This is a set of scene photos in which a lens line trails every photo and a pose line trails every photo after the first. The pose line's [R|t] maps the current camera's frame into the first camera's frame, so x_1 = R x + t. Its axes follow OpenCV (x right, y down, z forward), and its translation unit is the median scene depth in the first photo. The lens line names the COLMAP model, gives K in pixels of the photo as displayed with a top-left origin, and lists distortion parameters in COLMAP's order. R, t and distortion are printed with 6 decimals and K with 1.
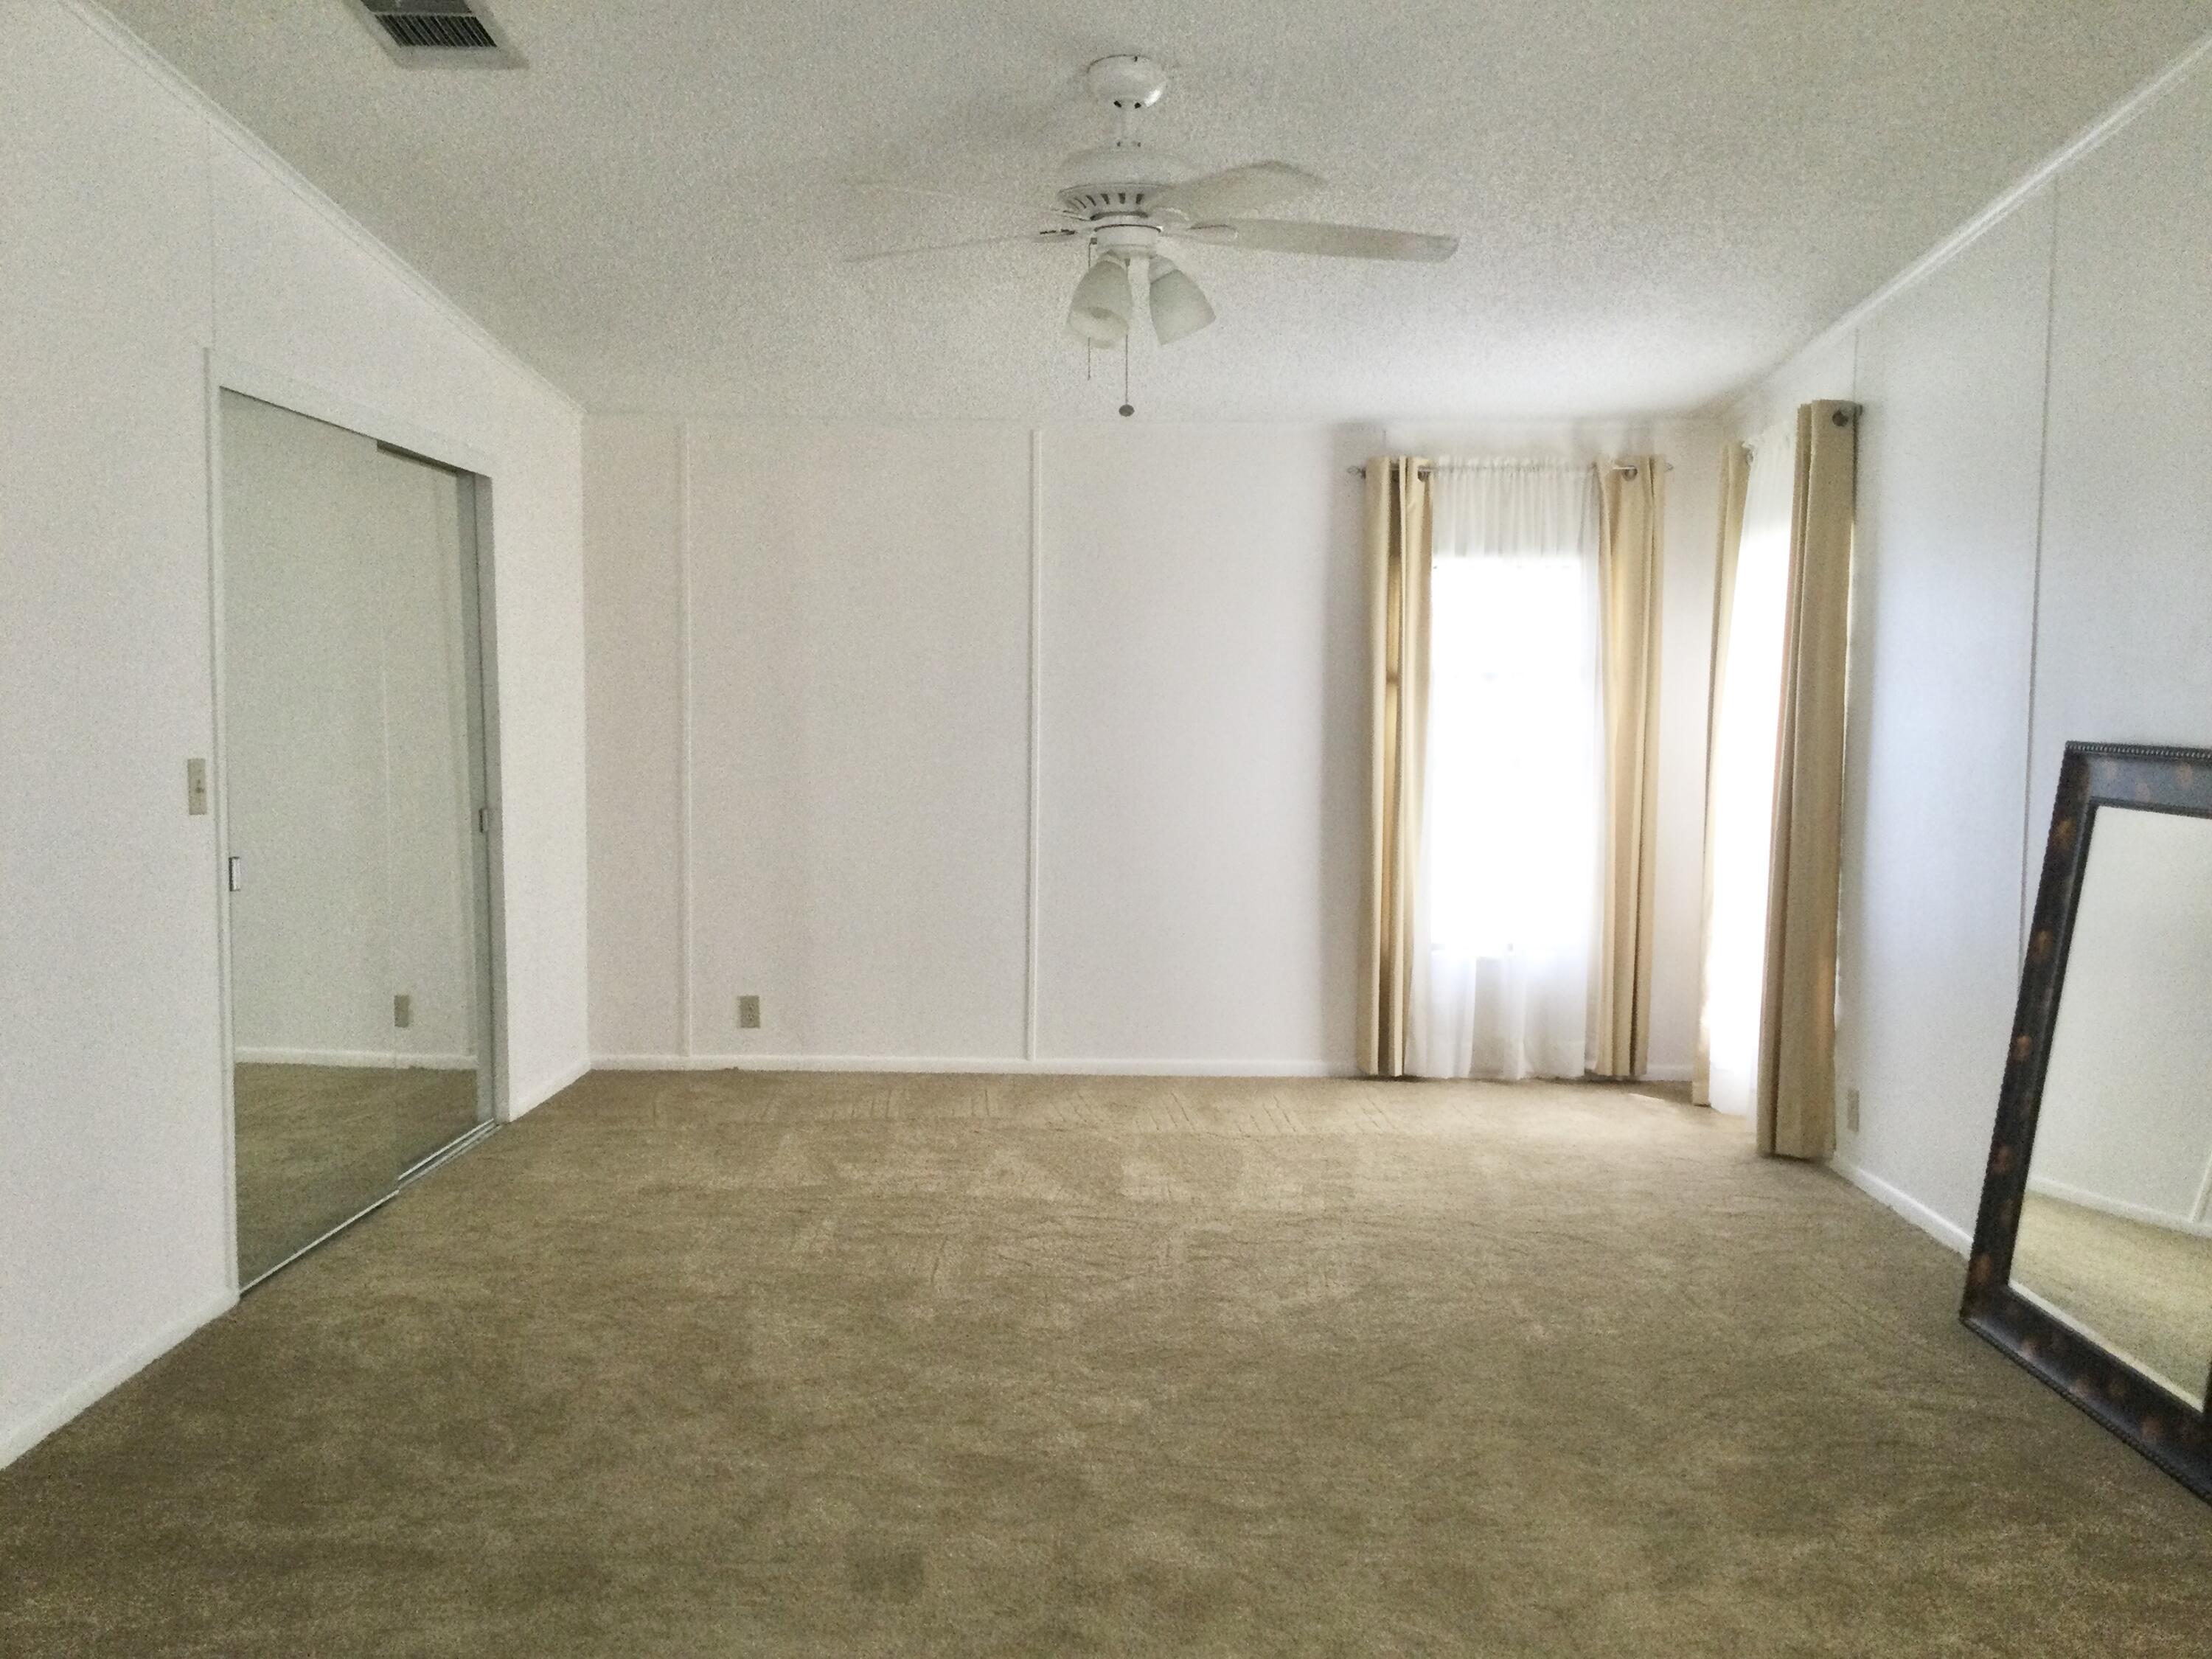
lens RADIAL K [[2031.2, 0, 1096.5], [0, 2031.2, 836.6], [0, 0, 1]] dist [0.033504, -0.085598]
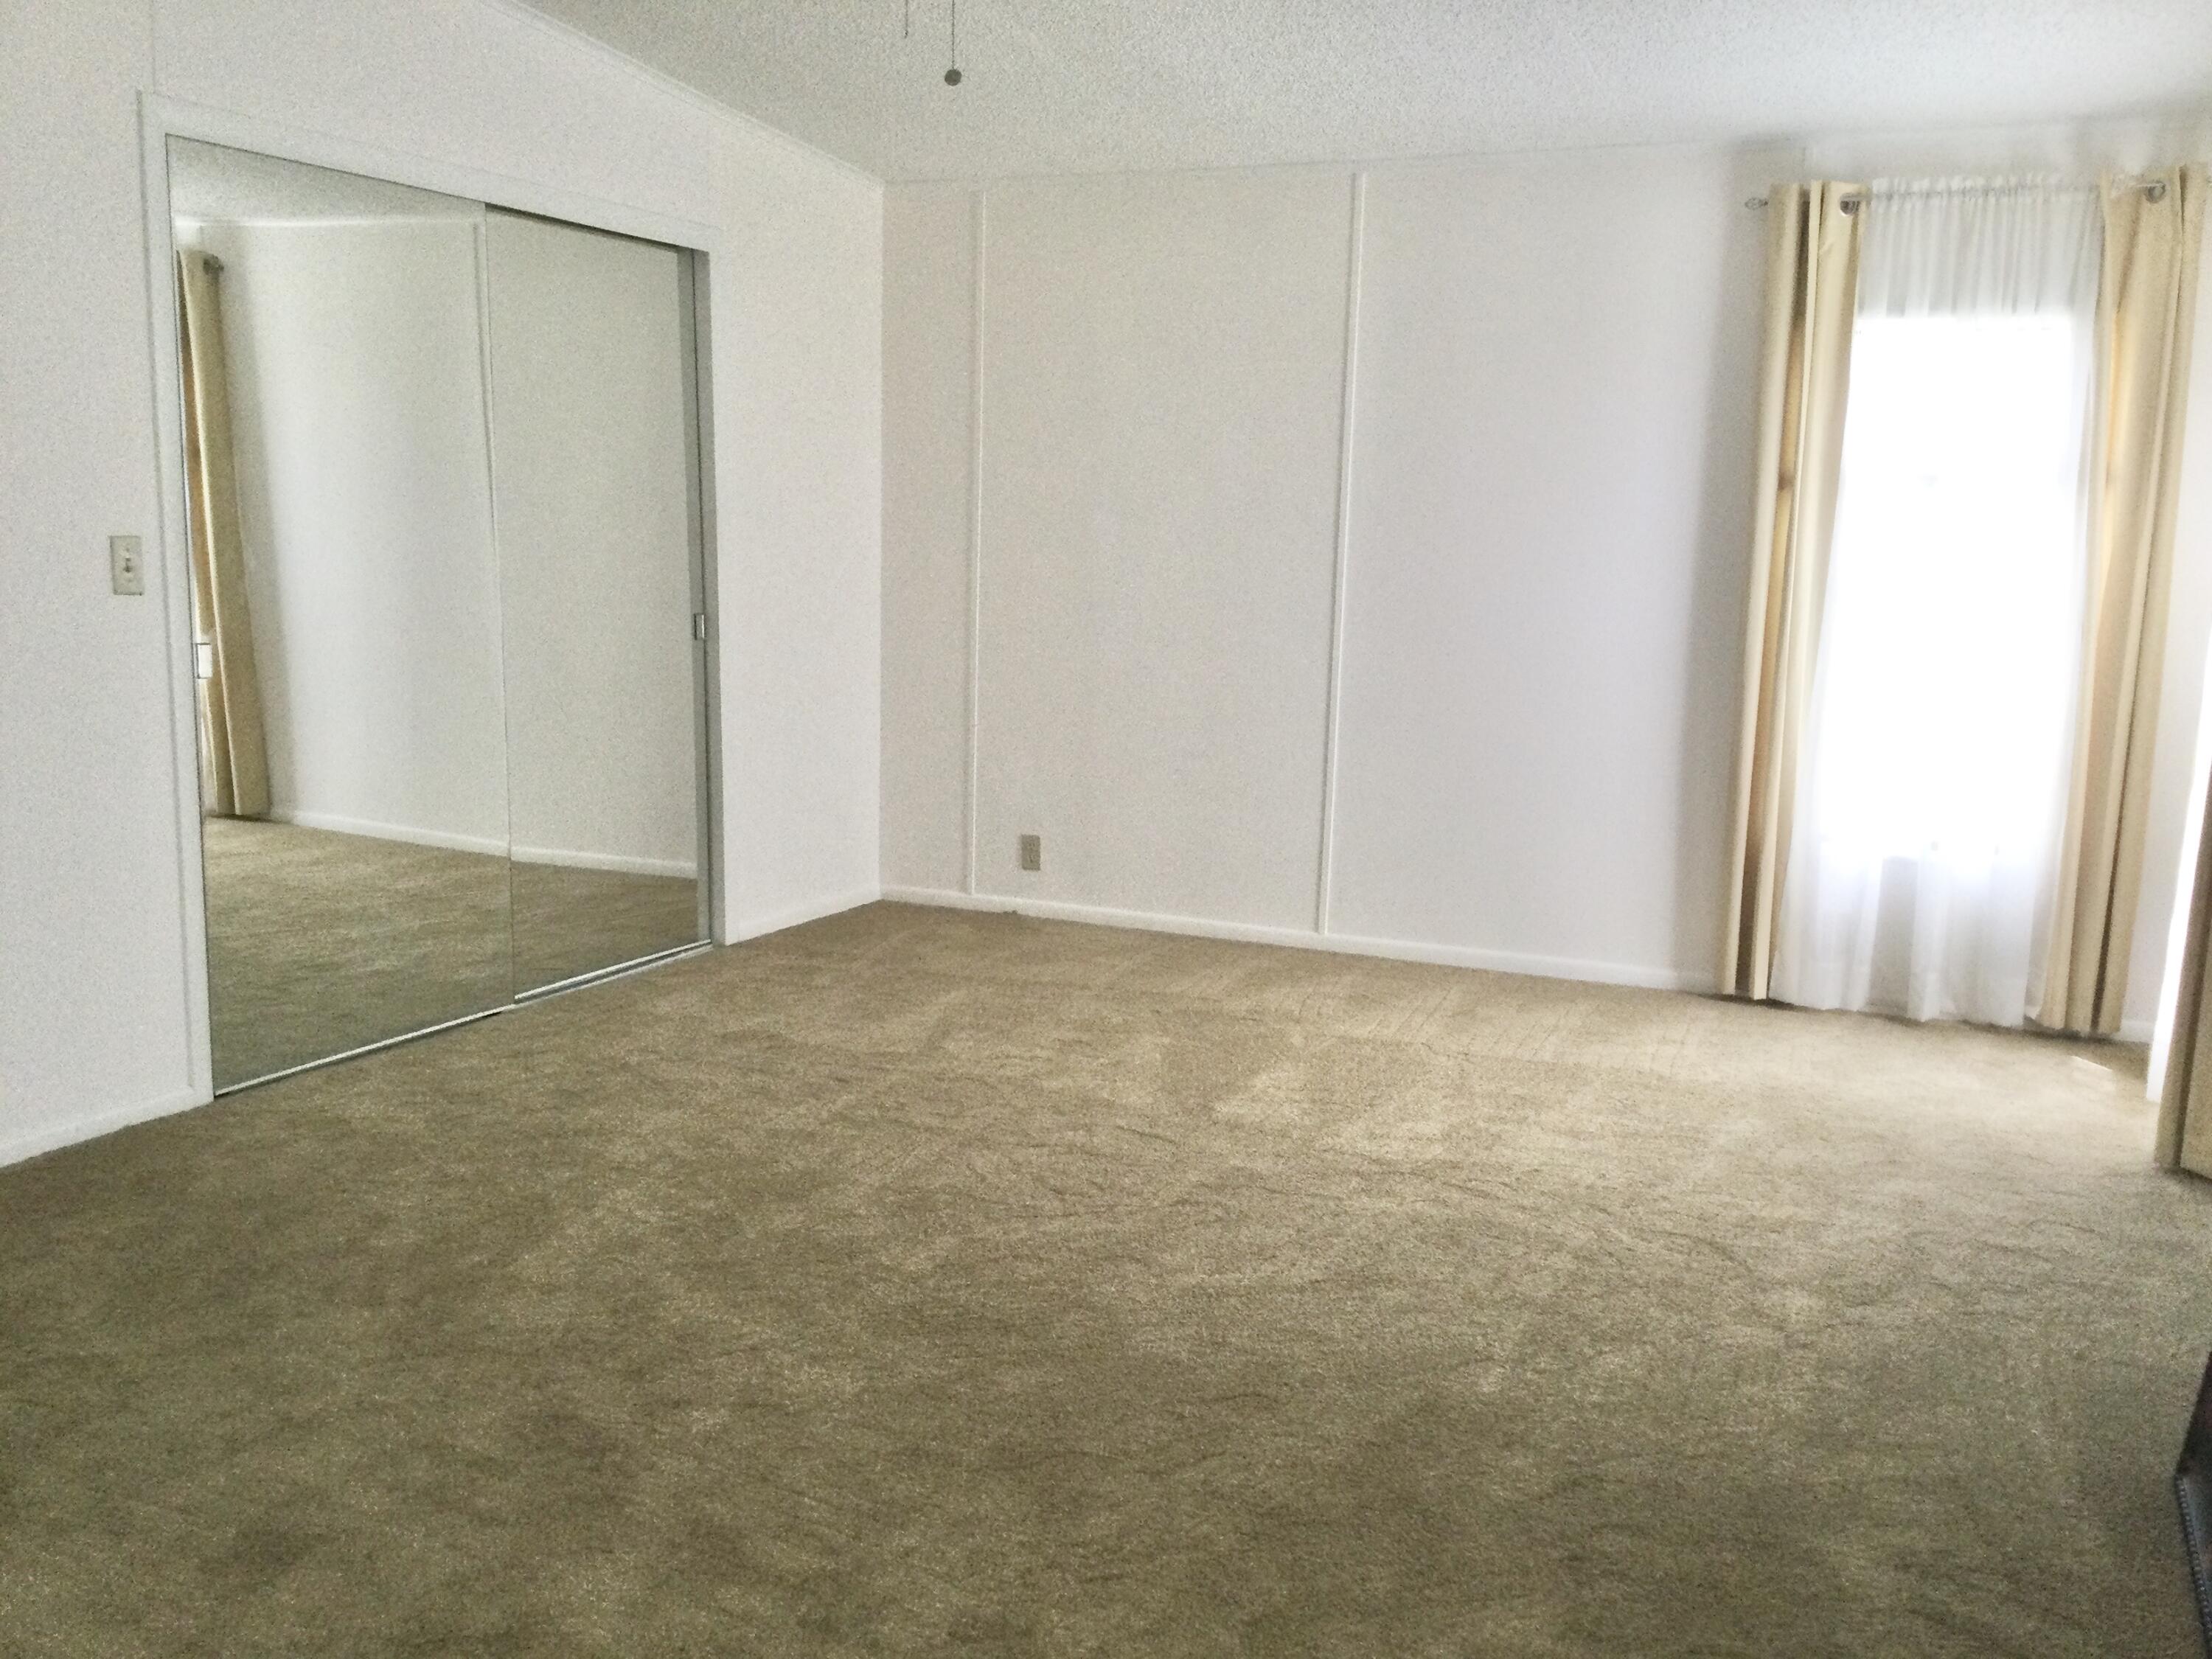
lens RADIAL K [[2031.2, 0, 1100.2], [0, 2031.2, 834.7], [0, 0, 1]] dist [0.033504, -0.085598]
pose [[0.913982, 0.074681, -0.398822, 0.225098], [-0.044073, 0.995373, 0.085386, -0.000088], [0.403353, -0.060464, 0.913045, 0.192959]]
